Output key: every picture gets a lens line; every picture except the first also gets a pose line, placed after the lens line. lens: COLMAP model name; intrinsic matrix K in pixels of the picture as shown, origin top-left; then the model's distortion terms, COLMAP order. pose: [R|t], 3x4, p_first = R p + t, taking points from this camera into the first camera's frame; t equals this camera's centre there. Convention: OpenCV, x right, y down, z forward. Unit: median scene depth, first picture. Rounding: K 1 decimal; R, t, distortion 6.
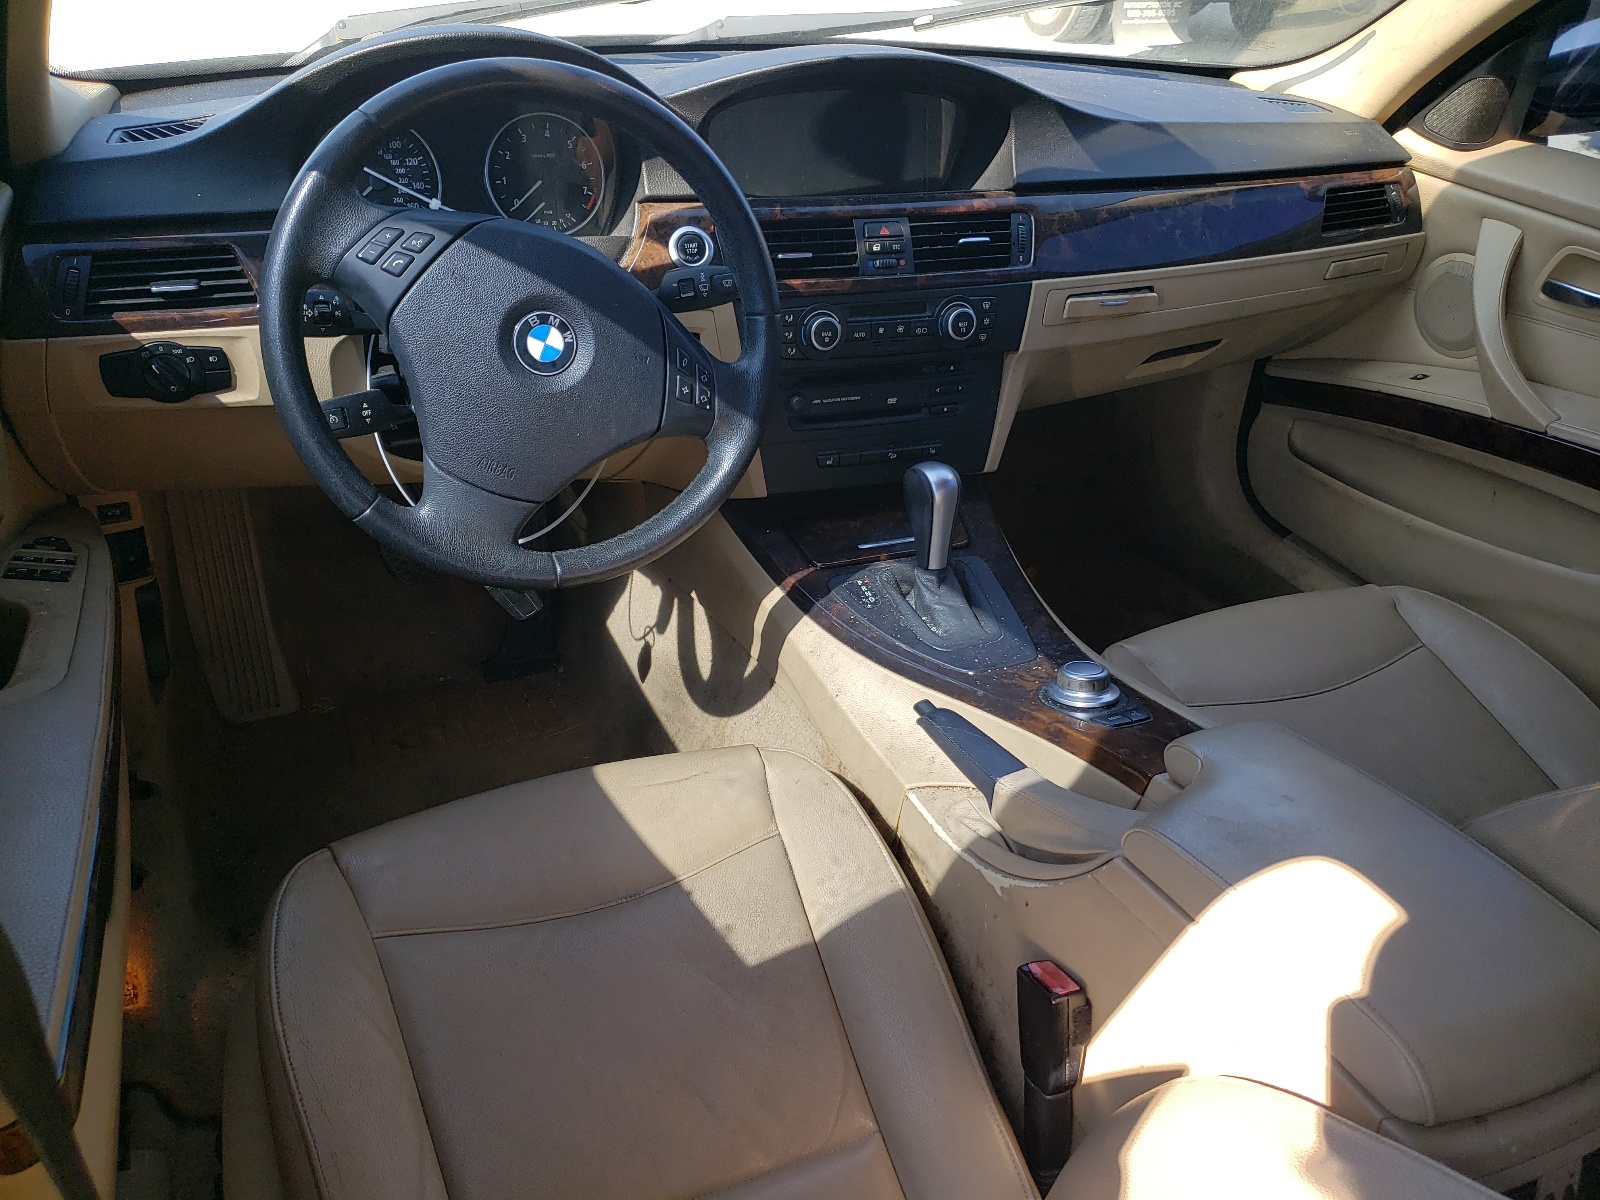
lens RADIAL K [[1210.9, 0, 800.0], [0, 1210.9, 600.0], [0, 0, 1]] dist [-0.000936, -0.000963]
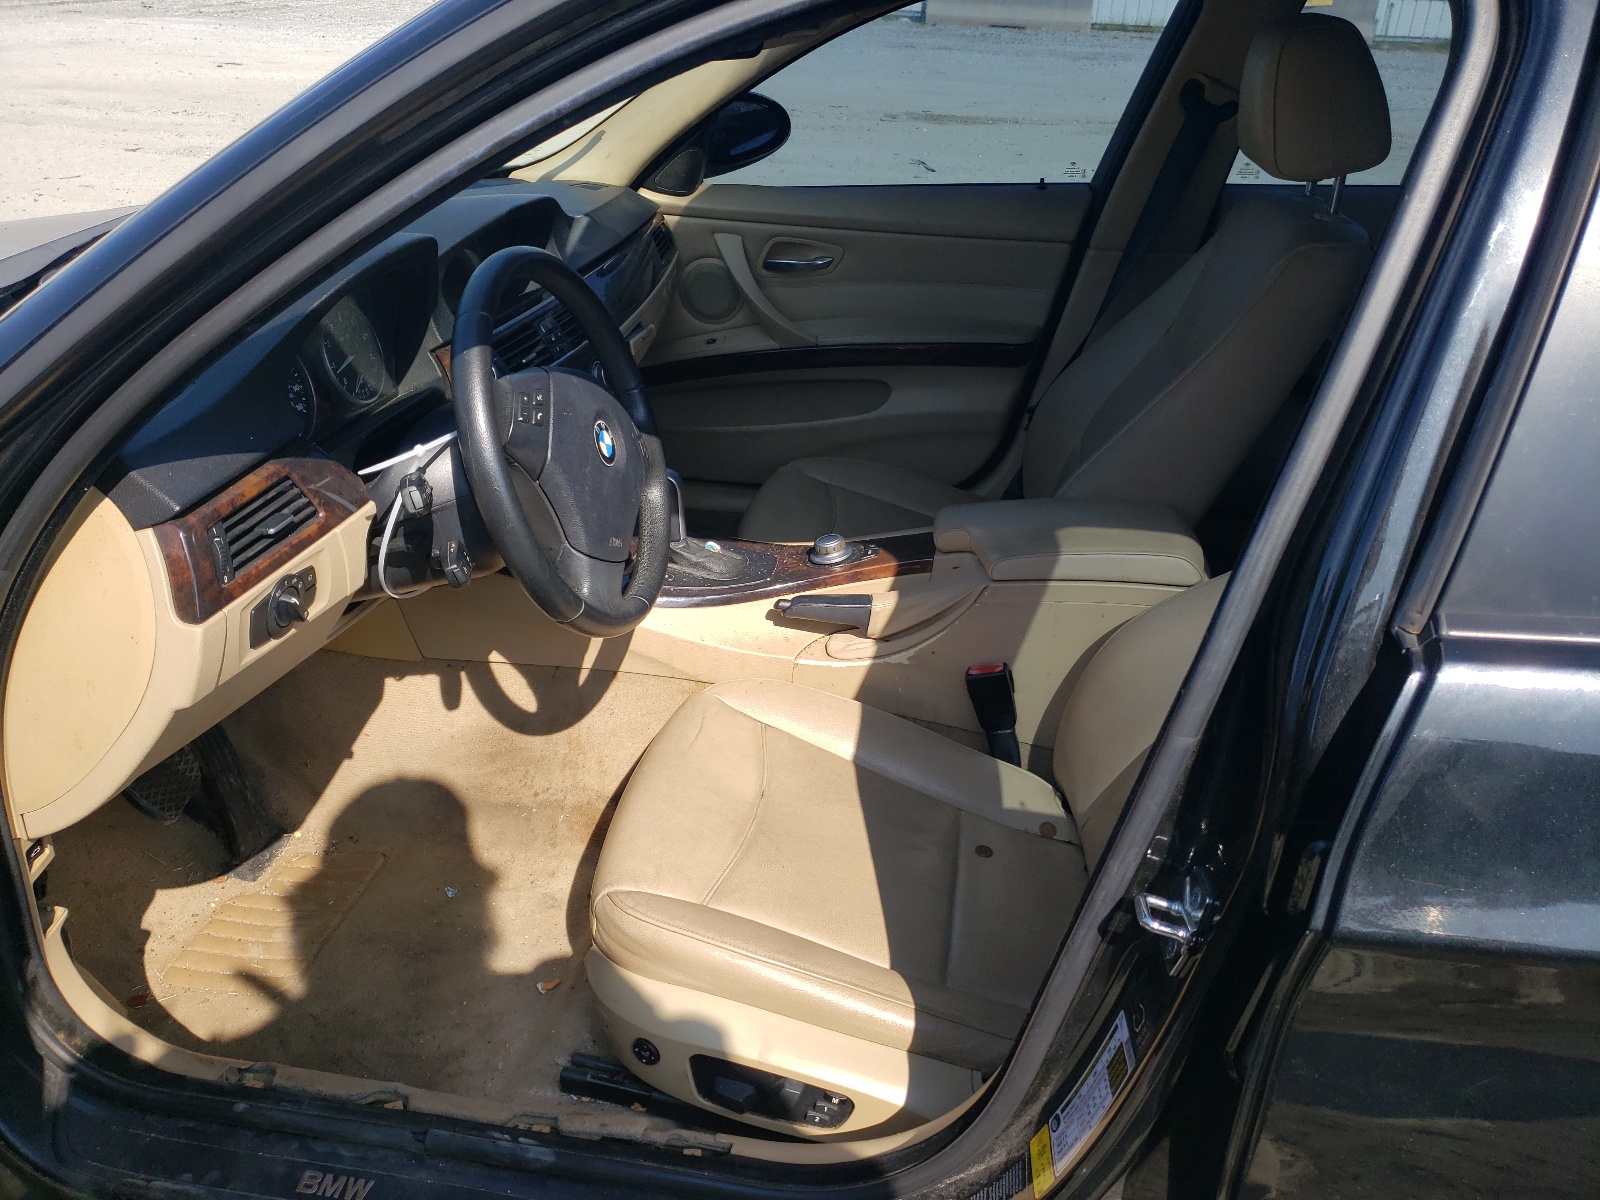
lens RADIAL K [[1210.9, 0, 800.0], [0, 1210.9, 600.0], [0, 0, 1]] dist [-0.000936, -0.000963]
pose [[0.554258, -0.411938, 0.723260, -0.729623], [0.432907, 0.884836, 0.172213, -0.124267], [-0.710908, 0.217654, 0.668758, -0.019244]]
